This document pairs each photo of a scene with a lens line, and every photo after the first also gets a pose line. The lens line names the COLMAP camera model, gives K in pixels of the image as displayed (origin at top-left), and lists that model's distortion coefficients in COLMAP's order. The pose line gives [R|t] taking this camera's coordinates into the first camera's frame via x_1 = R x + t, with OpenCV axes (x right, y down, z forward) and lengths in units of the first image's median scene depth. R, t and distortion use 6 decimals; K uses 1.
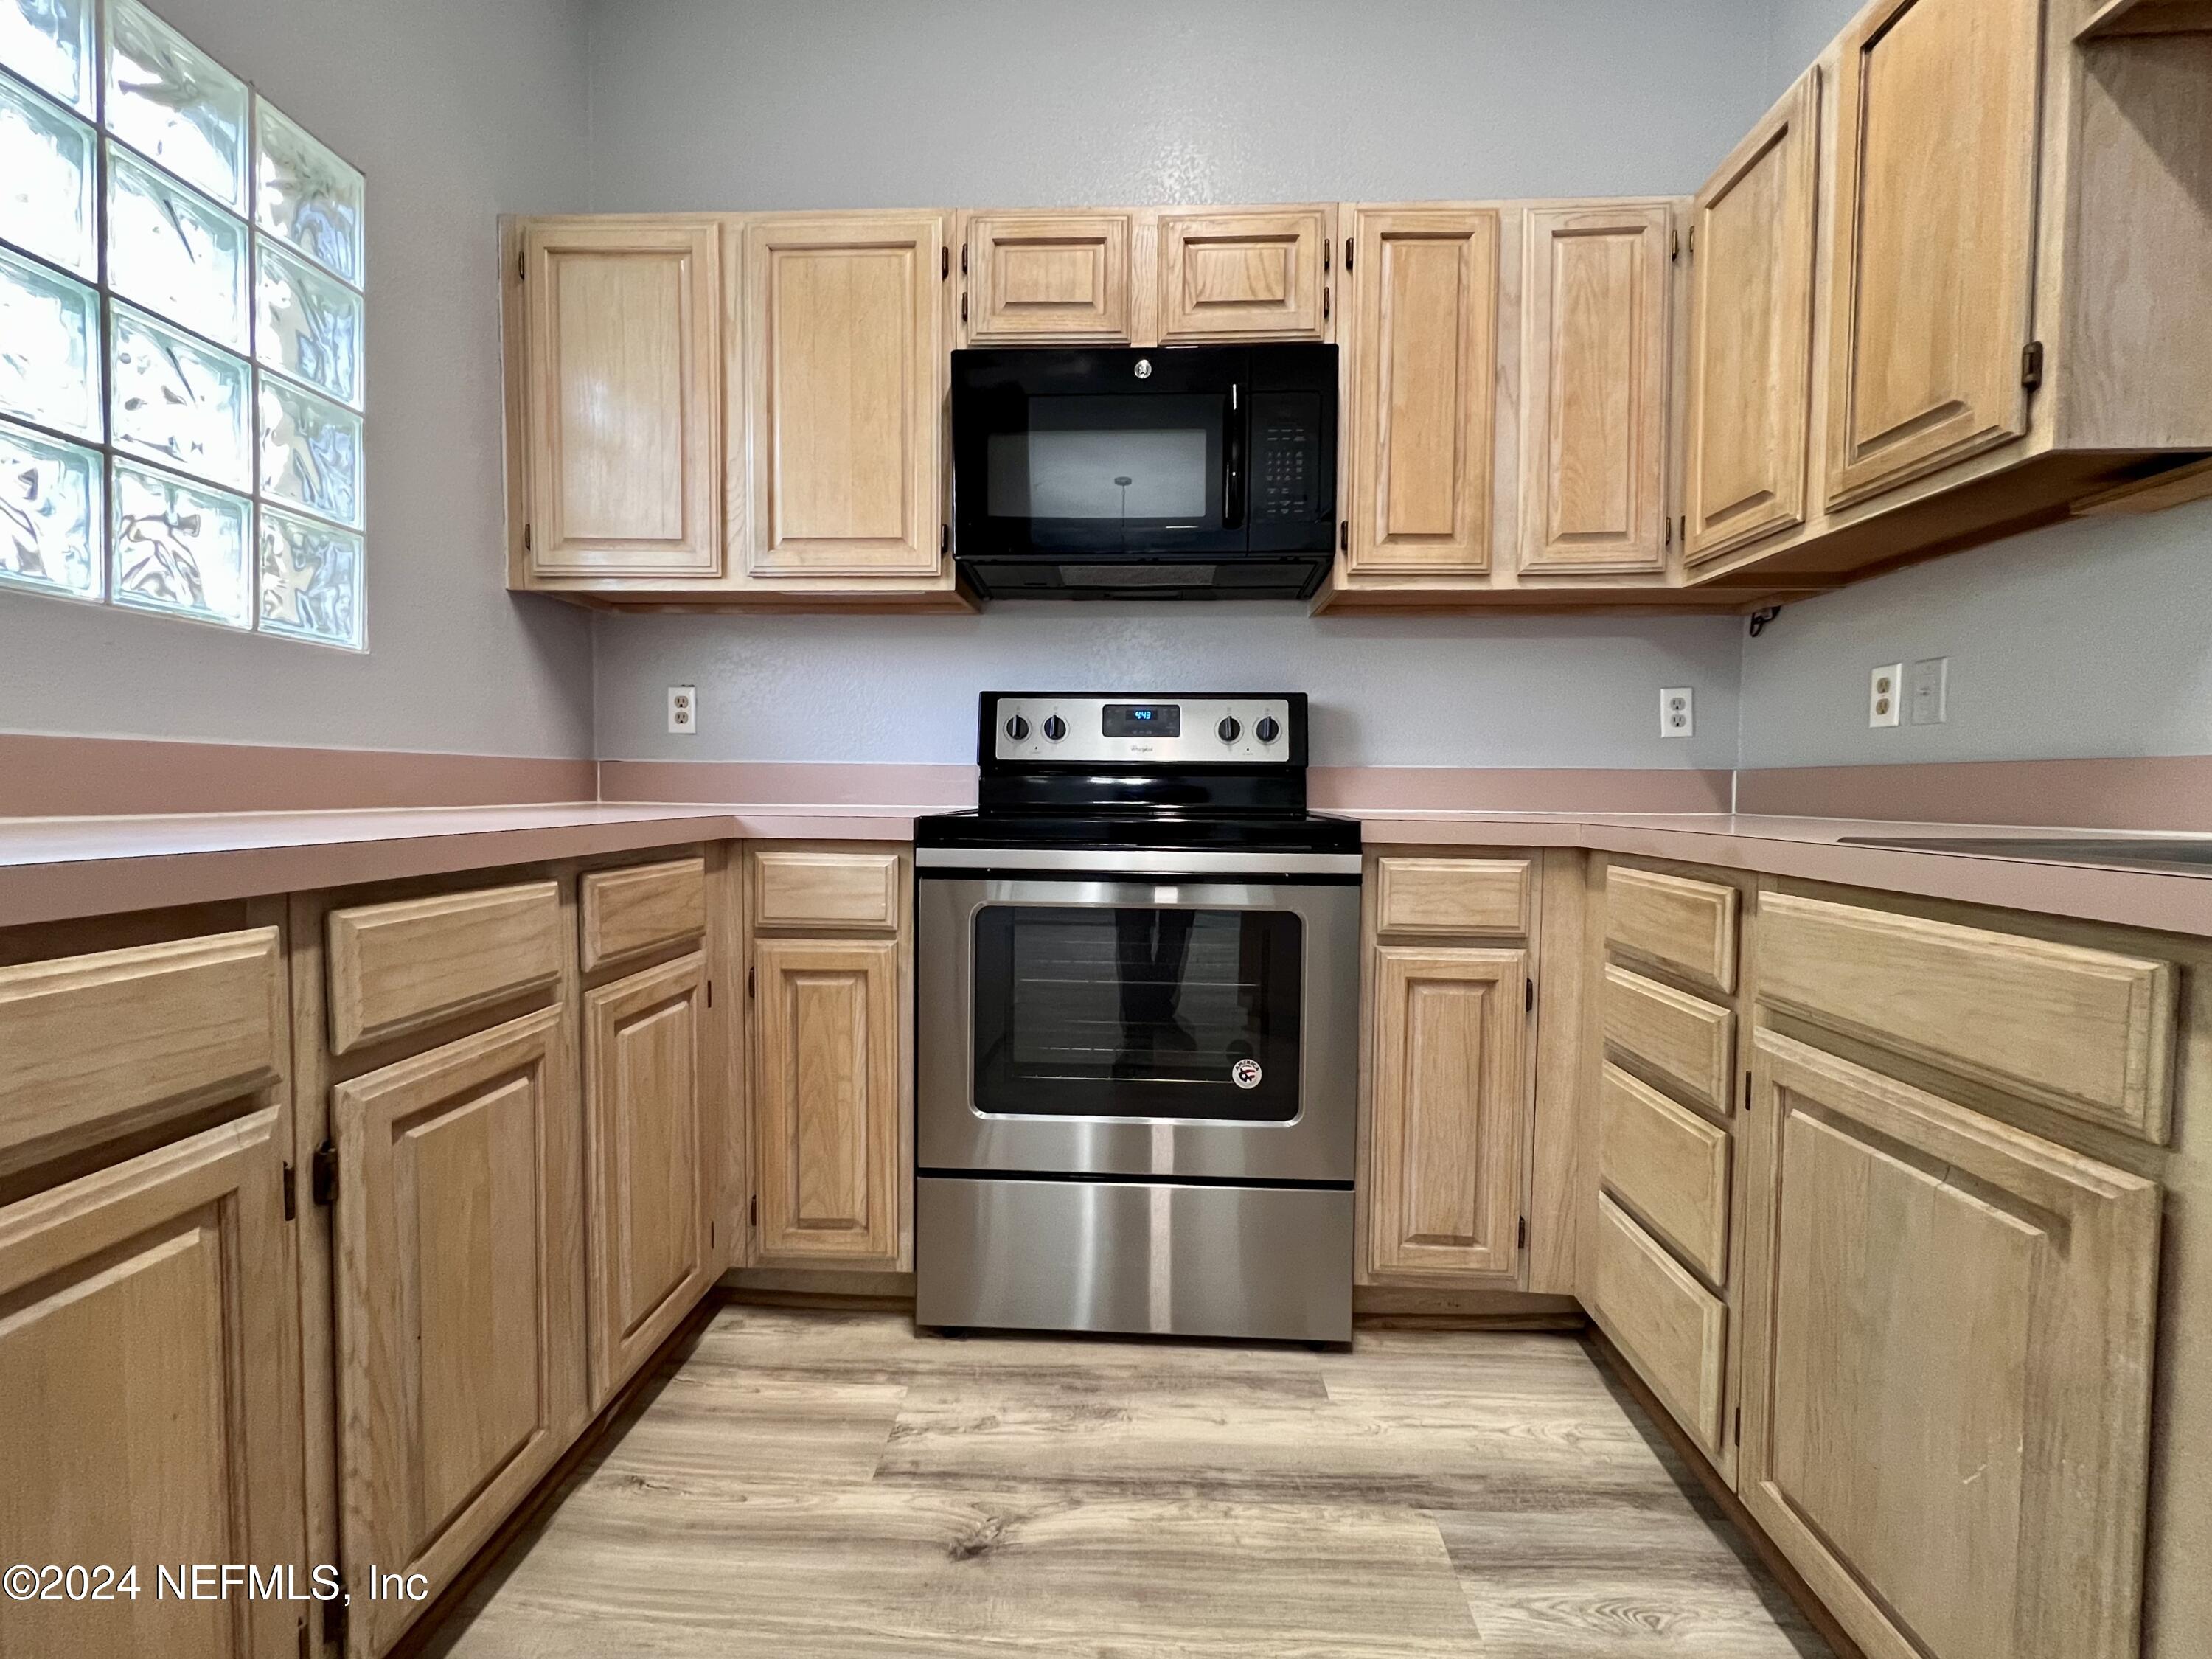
lens RADIAL K [[935.1, 0, 1105.3], [0, 935.1, 824.9], [0, 0, 1]] dist [-0.002830, 0.000363]
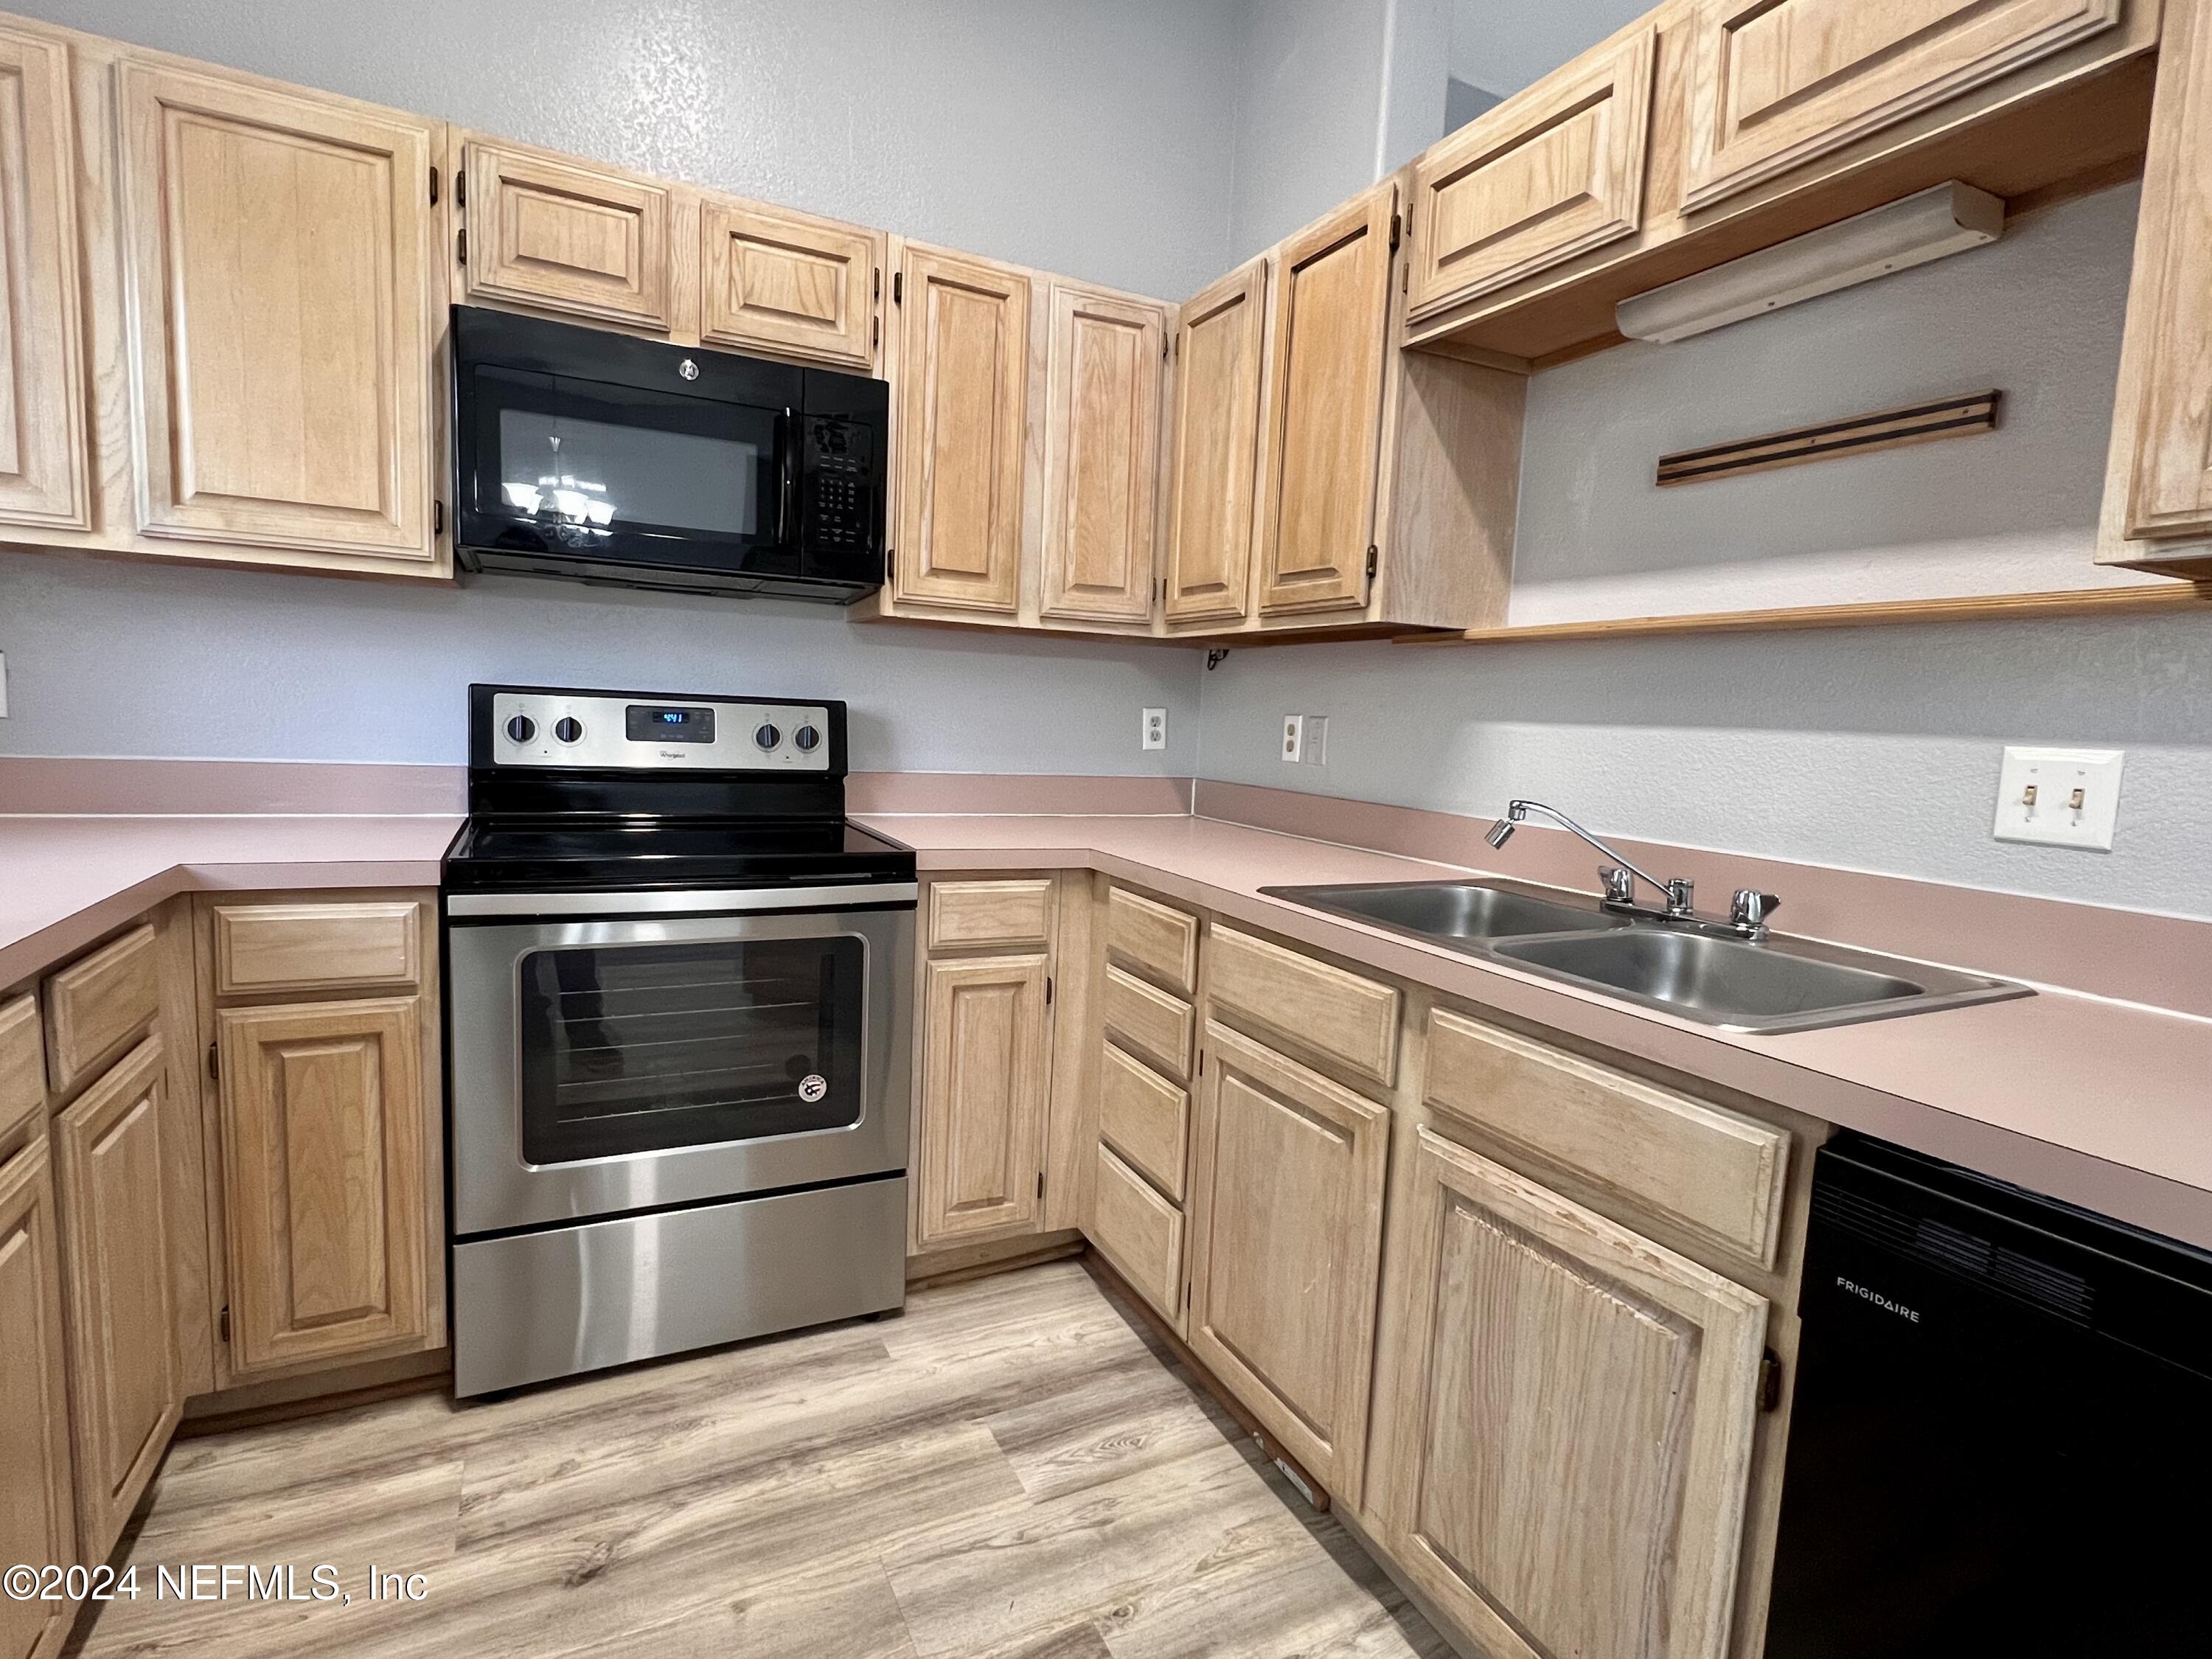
lens RADIAL K [[1087.6, 0, 1101.3], [0, 1087.6, 830.2], [0, 0, 1]] dist [-0.000994, 0.000641]
pose [[0.869723, -0.020894, 0.493098, -0.169533], [-0.019427, 0.996880, 0.076505, -0.130844], [-0.493158, -0.076118, 0.866603, -0.222723]]
